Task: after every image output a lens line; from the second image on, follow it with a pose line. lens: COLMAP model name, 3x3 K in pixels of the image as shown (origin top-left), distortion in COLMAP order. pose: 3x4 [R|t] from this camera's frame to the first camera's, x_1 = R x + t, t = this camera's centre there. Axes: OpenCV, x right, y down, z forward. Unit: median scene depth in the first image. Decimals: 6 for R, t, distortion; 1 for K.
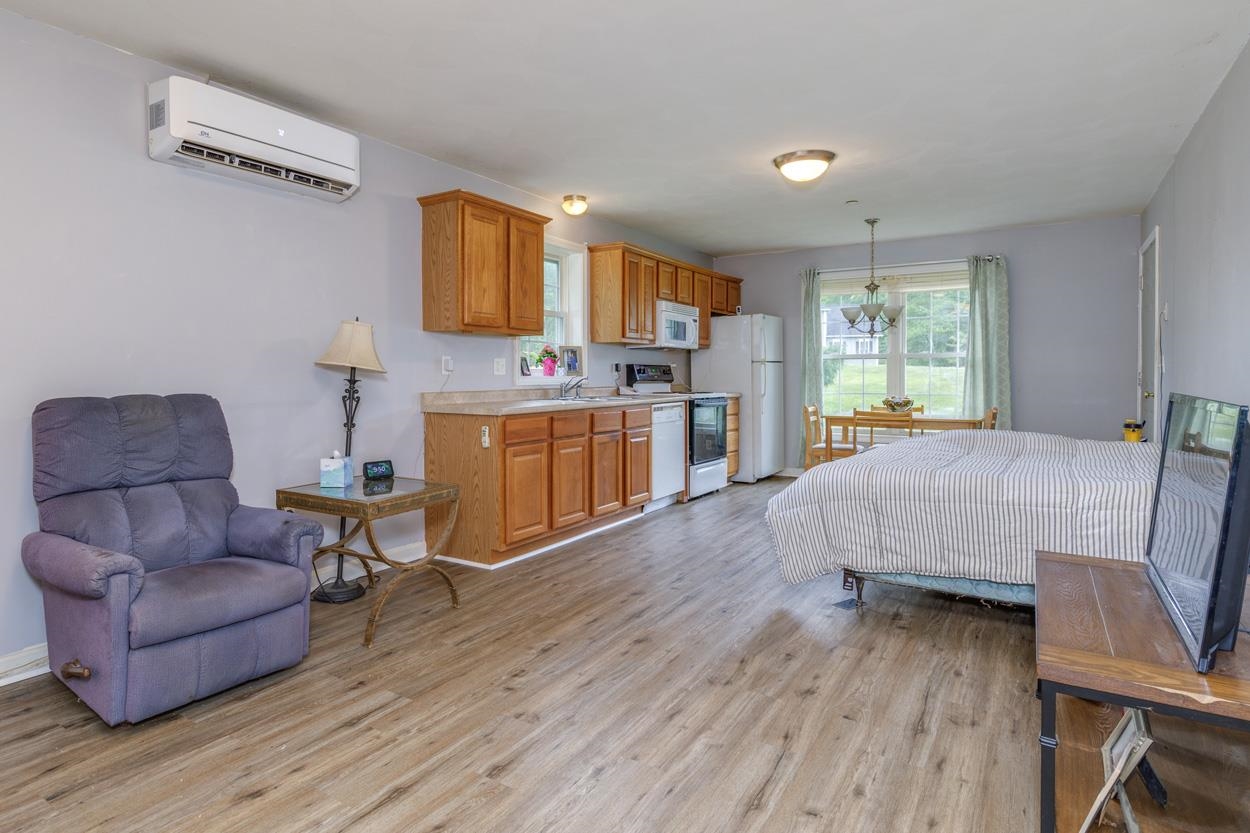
lens RADIAL K [[694.6, 0, 560.4], [0, 694.6, 387.9], [0, 0, 1]] dist [-0.003418, -0.000551]
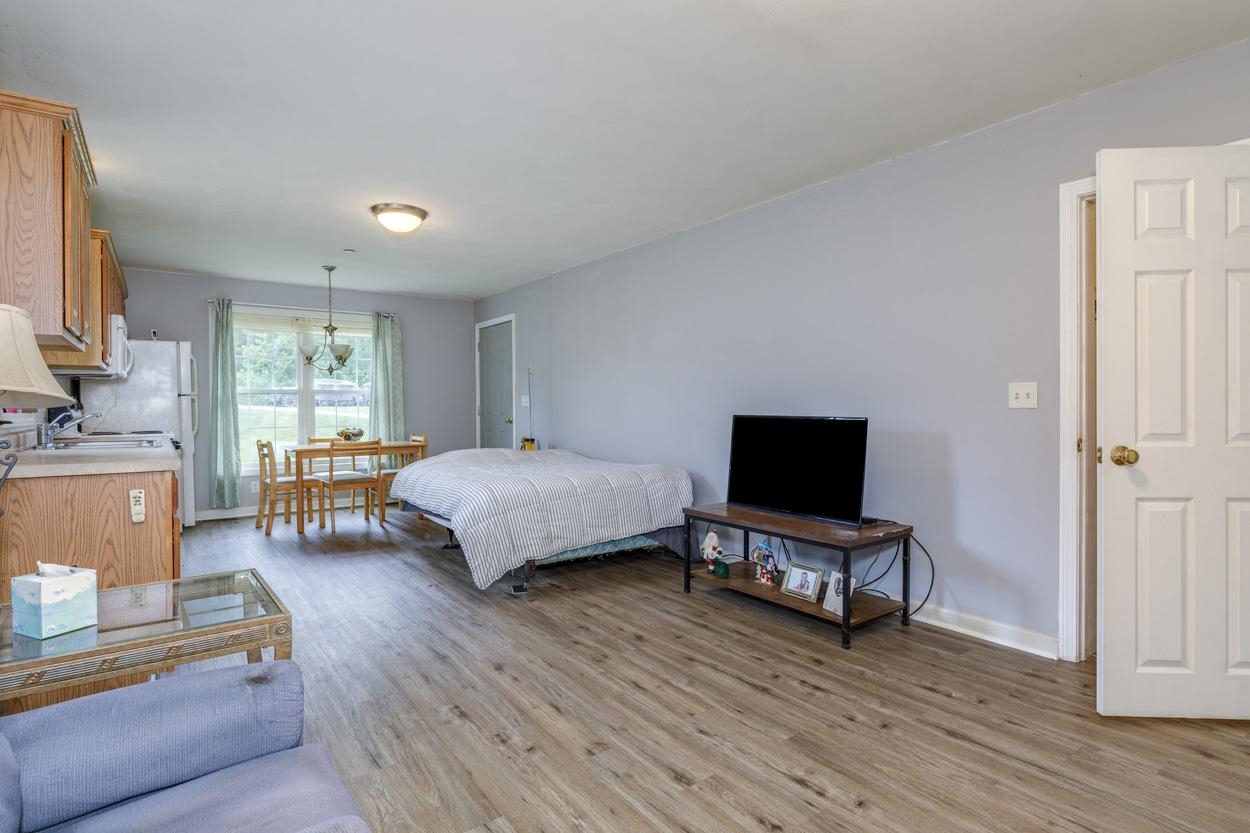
lens RADIAL K [[633.5, 0, 614.6], [0, 633.5, 408.3], [0, 0, 1]] dist [-0.005117, 0.001842]
pose [[0.331019, -0.004139, 0.943615, -0.448306], [0.024212, 0.999698, -0.004109, -0.006380], [-0.943313, 0.024206, 0.331020, 0.329554]]
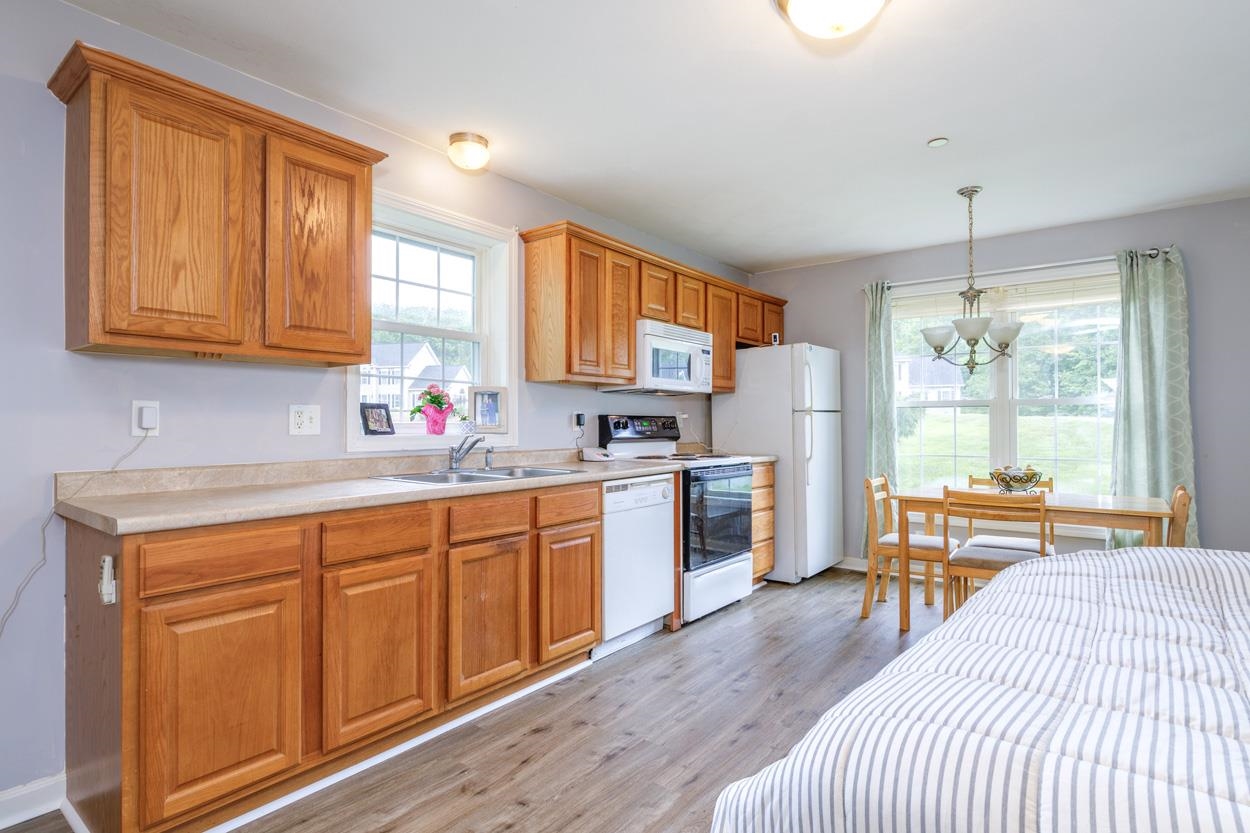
lens RADIAL K [[633.5, 0, 626.5], [0, 633.5, 418.3], [0, 0, 1]] dist [-0.005117, 0.001842]
pose [[0.998525, 0.000136, -0.054302, 0.214826], [-0.001523, 0.999674, -0.025497, -0.020456], [0.054280, 0.025542, 0.998199, 0.528569]]
